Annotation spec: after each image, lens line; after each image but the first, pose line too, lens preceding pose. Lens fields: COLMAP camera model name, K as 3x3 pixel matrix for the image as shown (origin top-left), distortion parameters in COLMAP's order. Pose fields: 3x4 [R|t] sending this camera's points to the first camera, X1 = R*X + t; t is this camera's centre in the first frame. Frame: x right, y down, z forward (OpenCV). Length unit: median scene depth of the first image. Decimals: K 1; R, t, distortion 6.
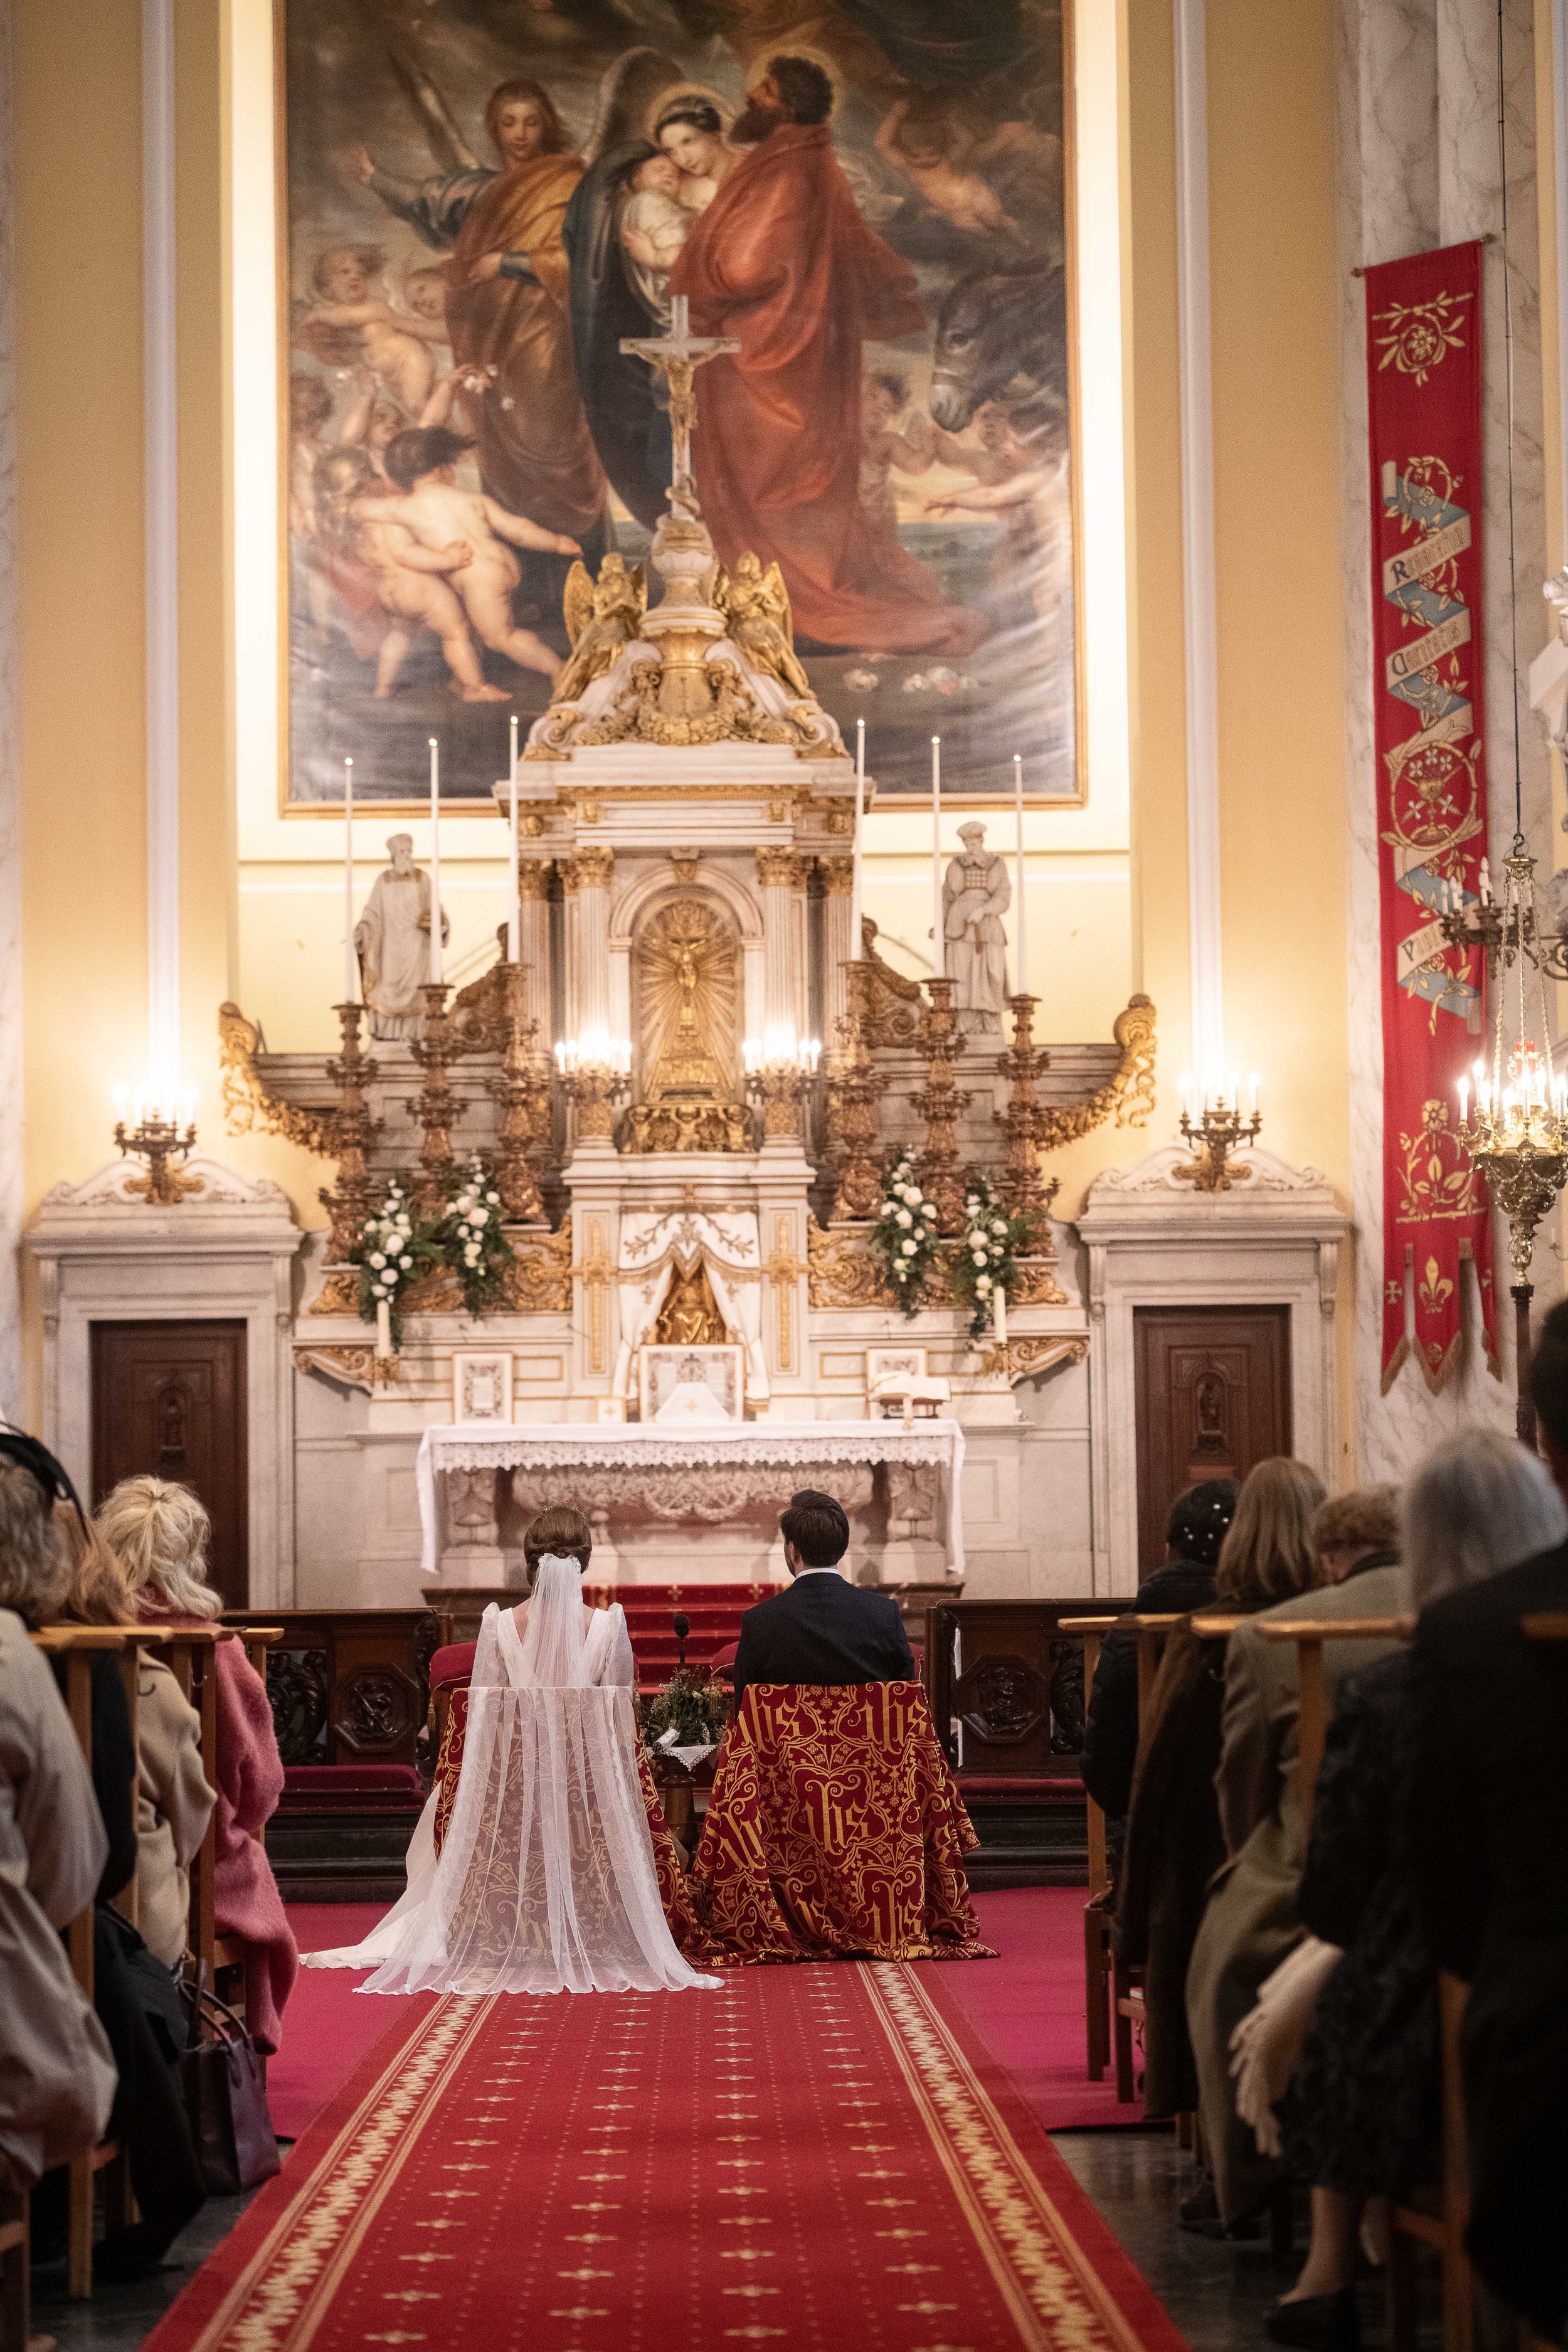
lens RADIAL K [[7756.9, 0, 783.9], [0, 7756.9, 1175.3], [0, 0, 1]] dist [-0.164500, 0.000000]
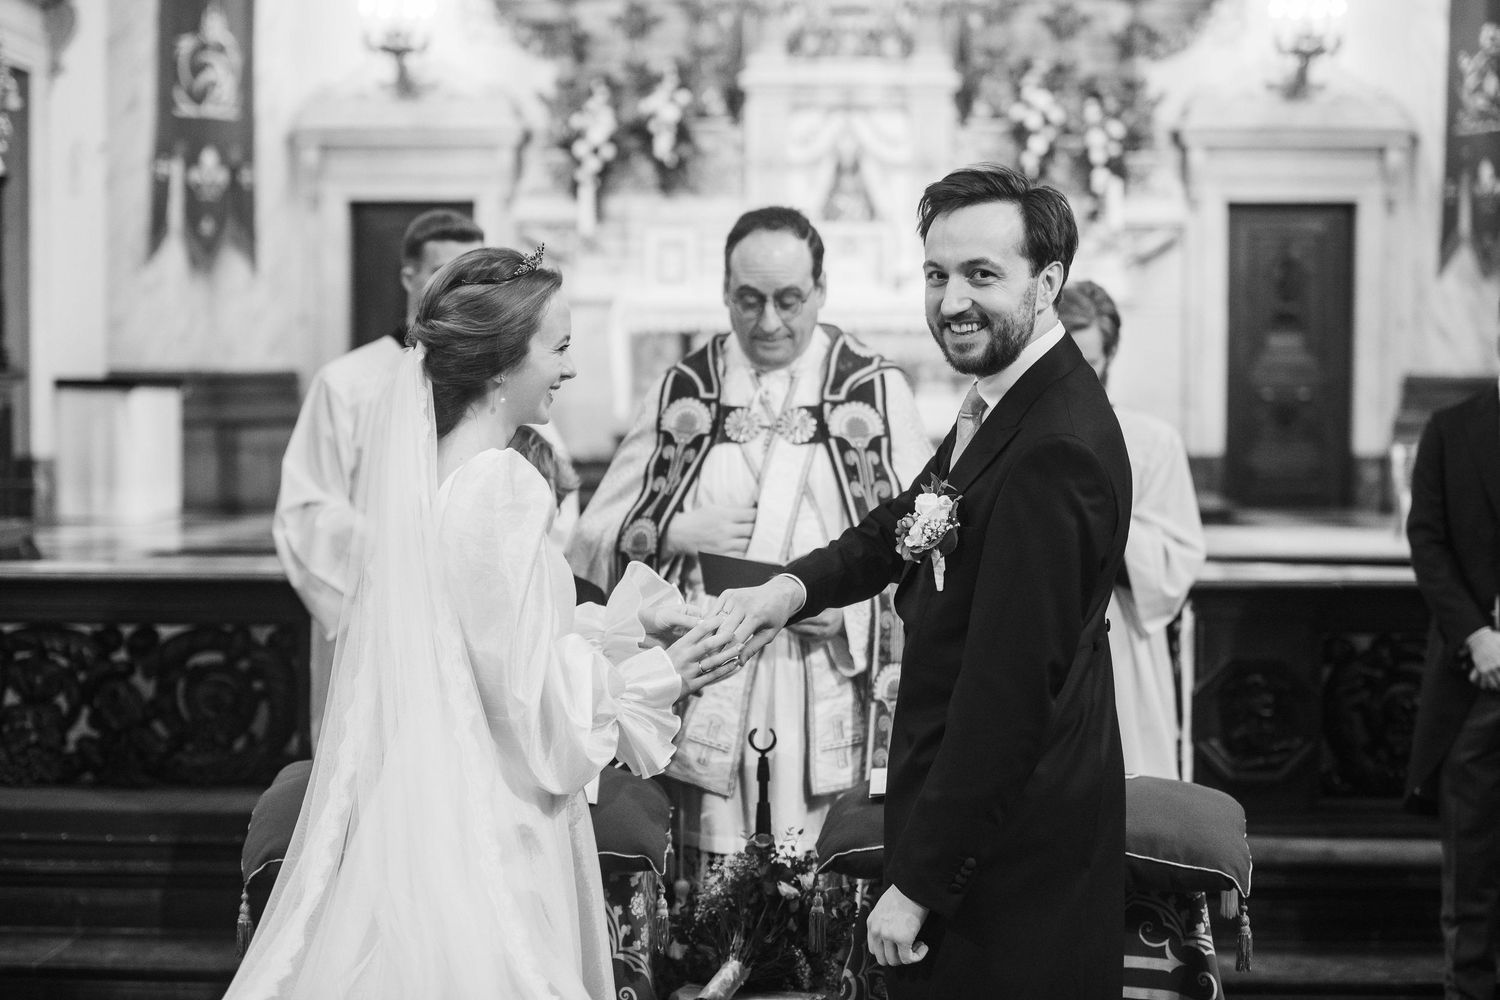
lens RADIAL K [[2975.4, 0, 749.4], [0, 2975.4, 506.9], [0, 0, 1]] dist [-0.090876, 0.000000]
pose [[0.998452, 0.020191, -0.051824, -0.002852], [-0.014361, 0.993771, 0.110511, 0.014581], [0.053732, -0.109595, 0.992523, 0.546867]]
